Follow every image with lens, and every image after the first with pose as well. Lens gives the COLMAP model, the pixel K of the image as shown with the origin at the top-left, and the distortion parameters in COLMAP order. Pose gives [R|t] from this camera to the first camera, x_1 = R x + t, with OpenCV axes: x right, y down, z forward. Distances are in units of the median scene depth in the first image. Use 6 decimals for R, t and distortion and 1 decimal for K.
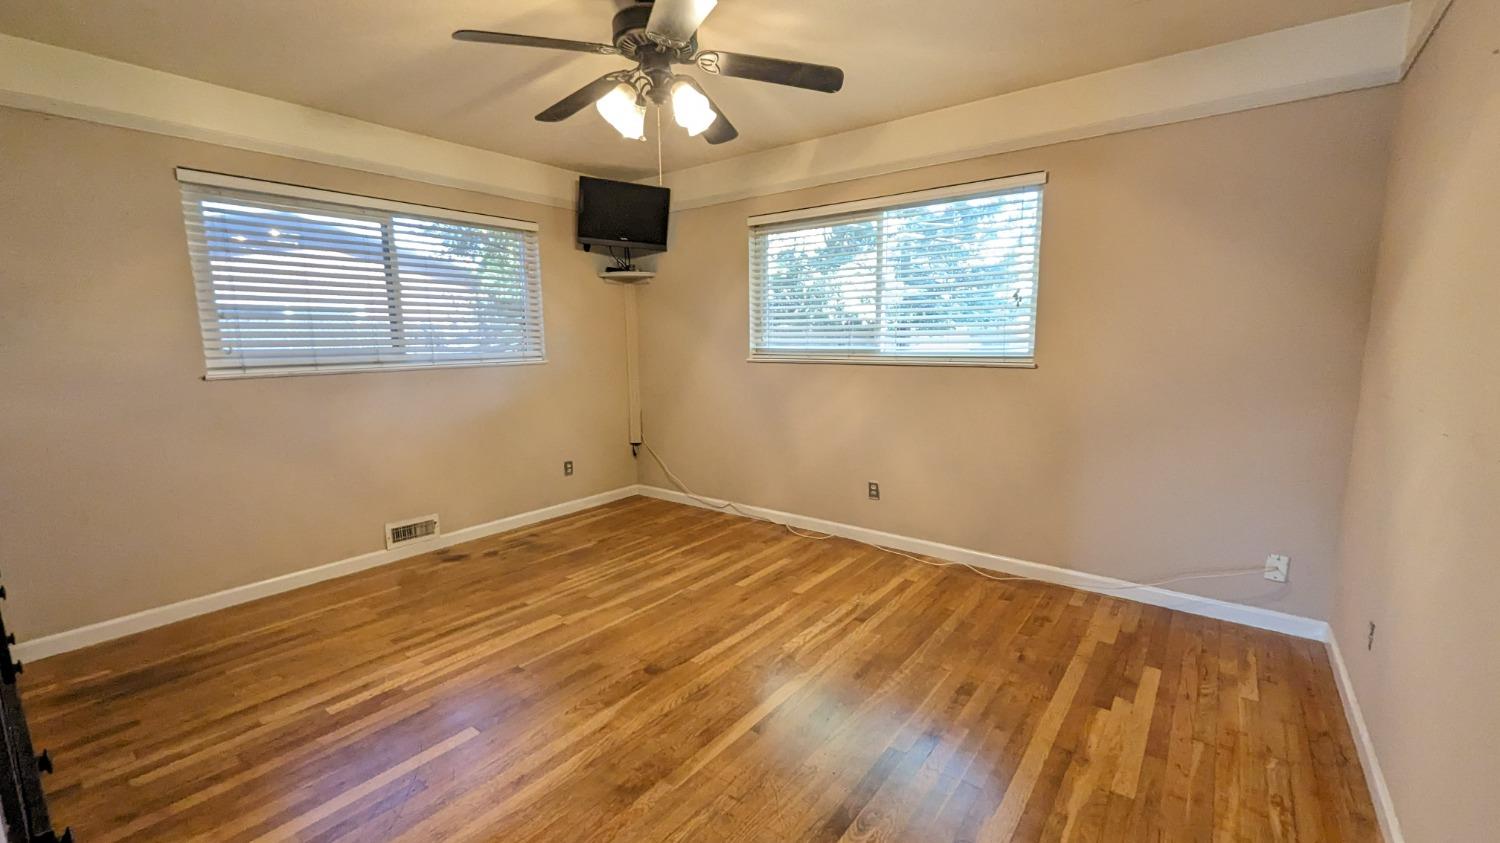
lens RADIAL K [[616.9, 0, 752.4], [0, 616.9, 425.6], [0, 0, 1]] dist [0.004414, 0.000000]
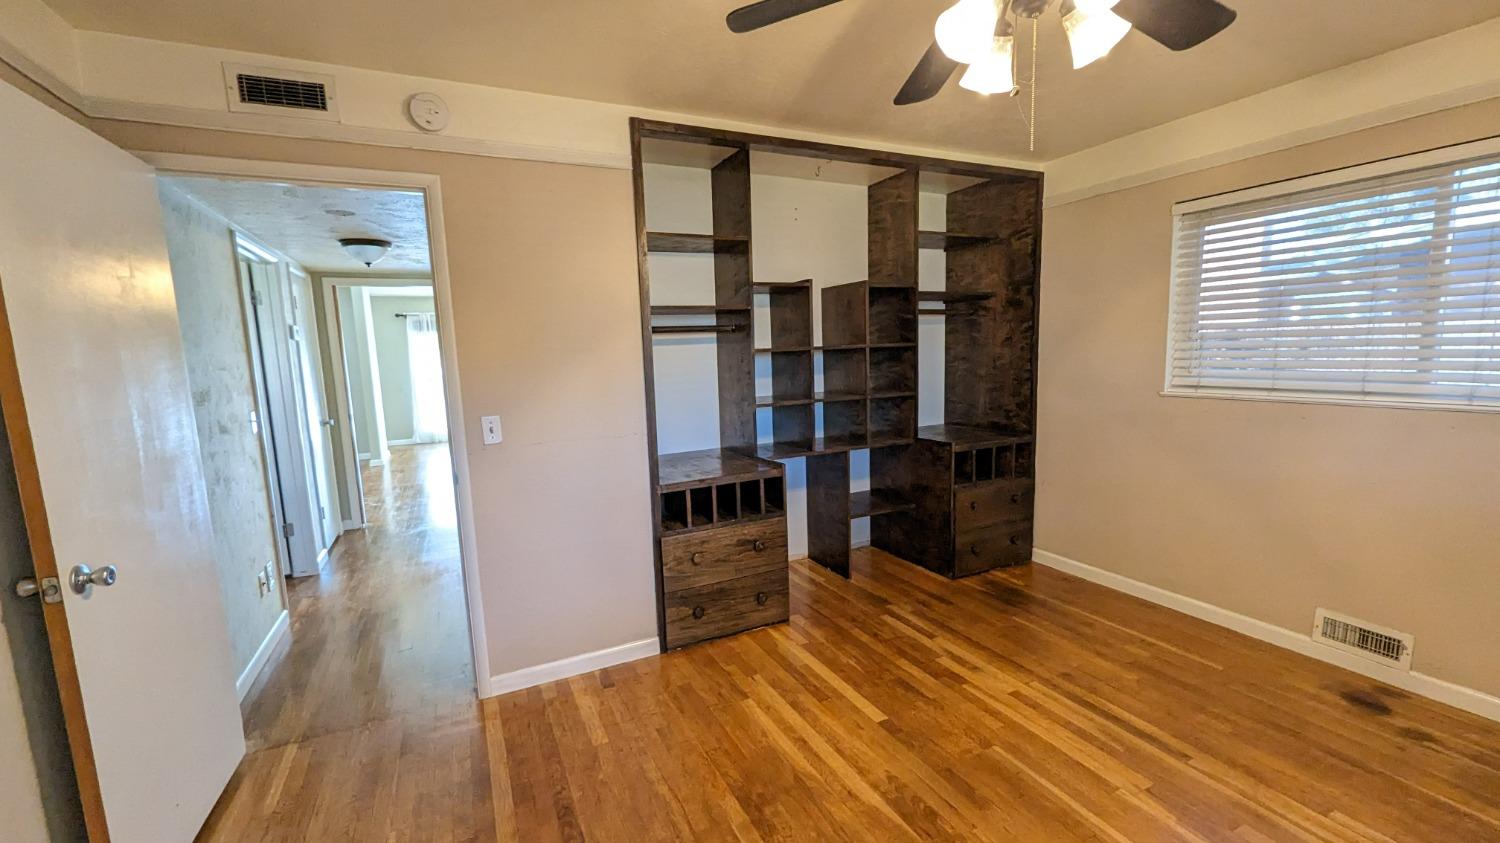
lens RADIAL K [[616.9, 0, 752.2], [0, 616.9, 423.5], [0, 0, 1]] dist [0.004414, 0.000000]
pose [[-0.438749, 0.133392, -0.888654, 0.474823], [-0.092435, 0.976976, 0.192287, -0.191373], [0.893843, 0.166509, -0.416317, 0.919995]]
